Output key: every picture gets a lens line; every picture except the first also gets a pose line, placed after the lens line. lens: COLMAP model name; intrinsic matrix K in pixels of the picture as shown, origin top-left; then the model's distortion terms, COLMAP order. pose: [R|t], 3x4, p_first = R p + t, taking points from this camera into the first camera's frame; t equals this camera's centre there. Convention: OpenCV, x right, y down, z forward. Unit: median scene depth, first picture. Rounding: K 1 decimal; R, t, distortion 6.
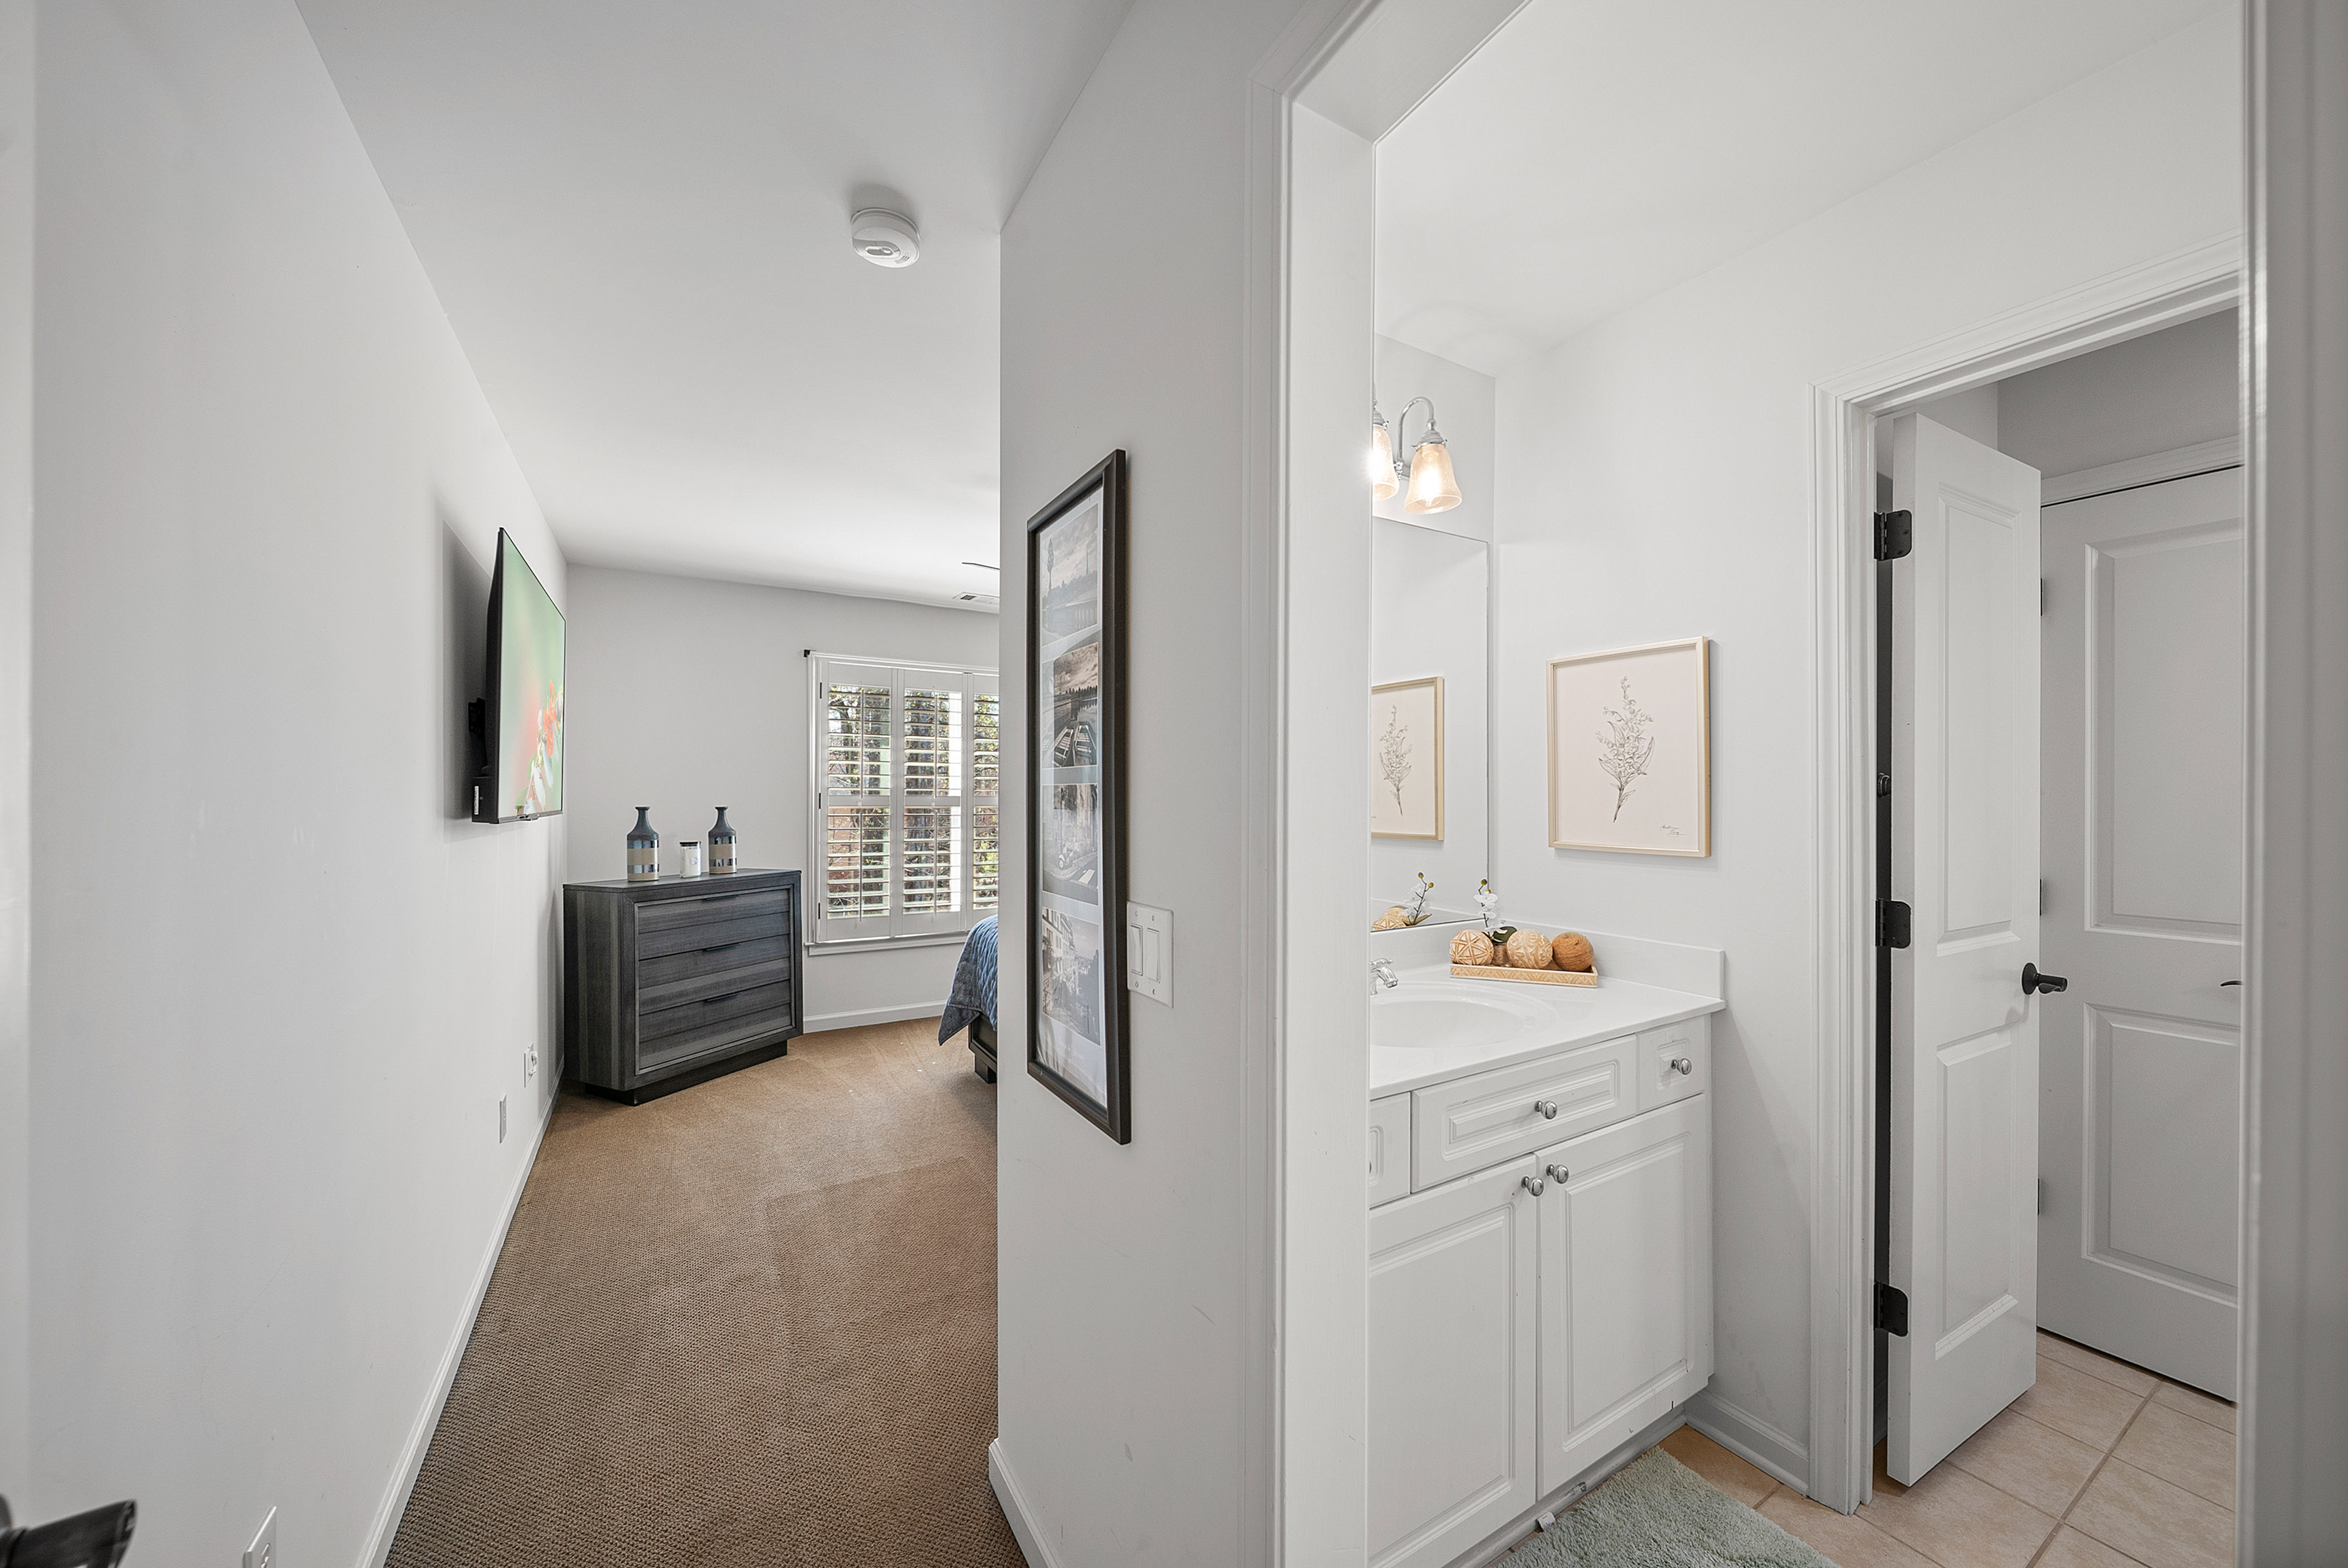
lens RADIAL K [[845.9, 0, 1181.0], [0, 845.9, 798.2], [0, 0, 1]] dist [0.000611, -0.002102]
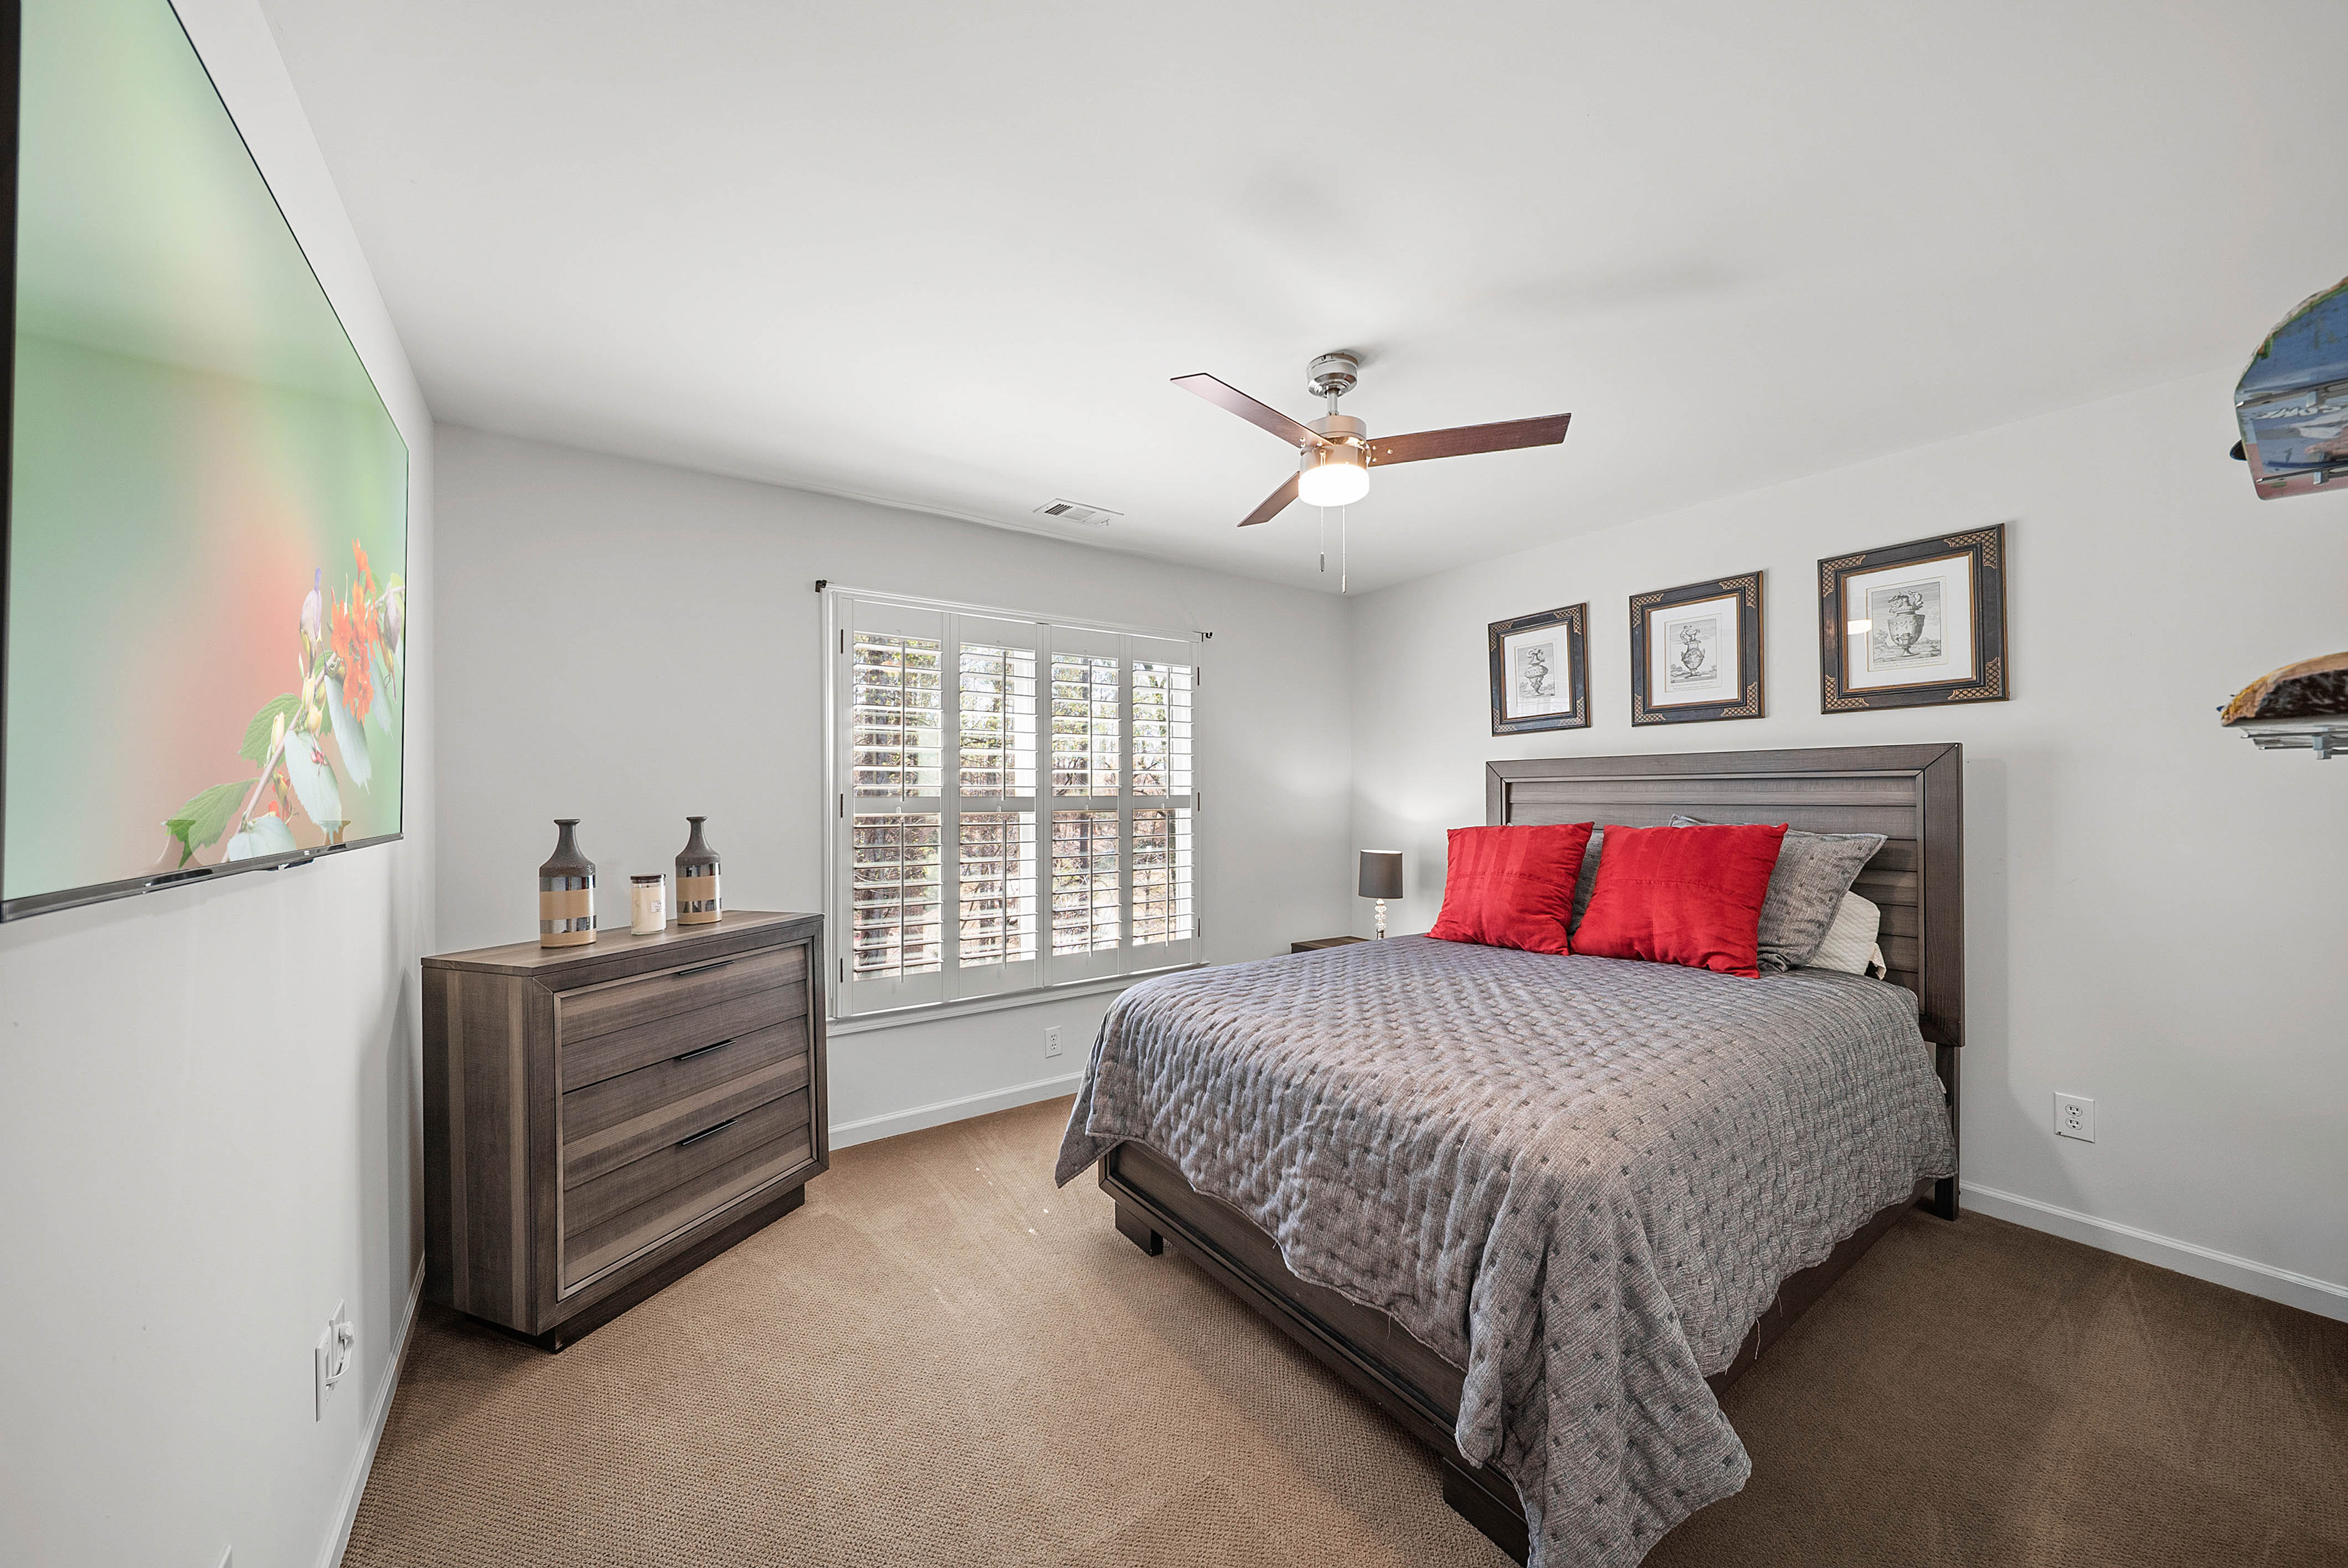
lens RADIAL K [[830.7, 0, 1177.2], [0, 830.7, 789.4], [0, 0, 1]] dist [-0.000069, -0.001911]
pose [[0.997101, -0.010051, 0.075423, -0.253525], [0.010768, 0.999901, -0.009109, -0.001266], [-0.075324, 0.009895, 0.997110, 0.386926]]
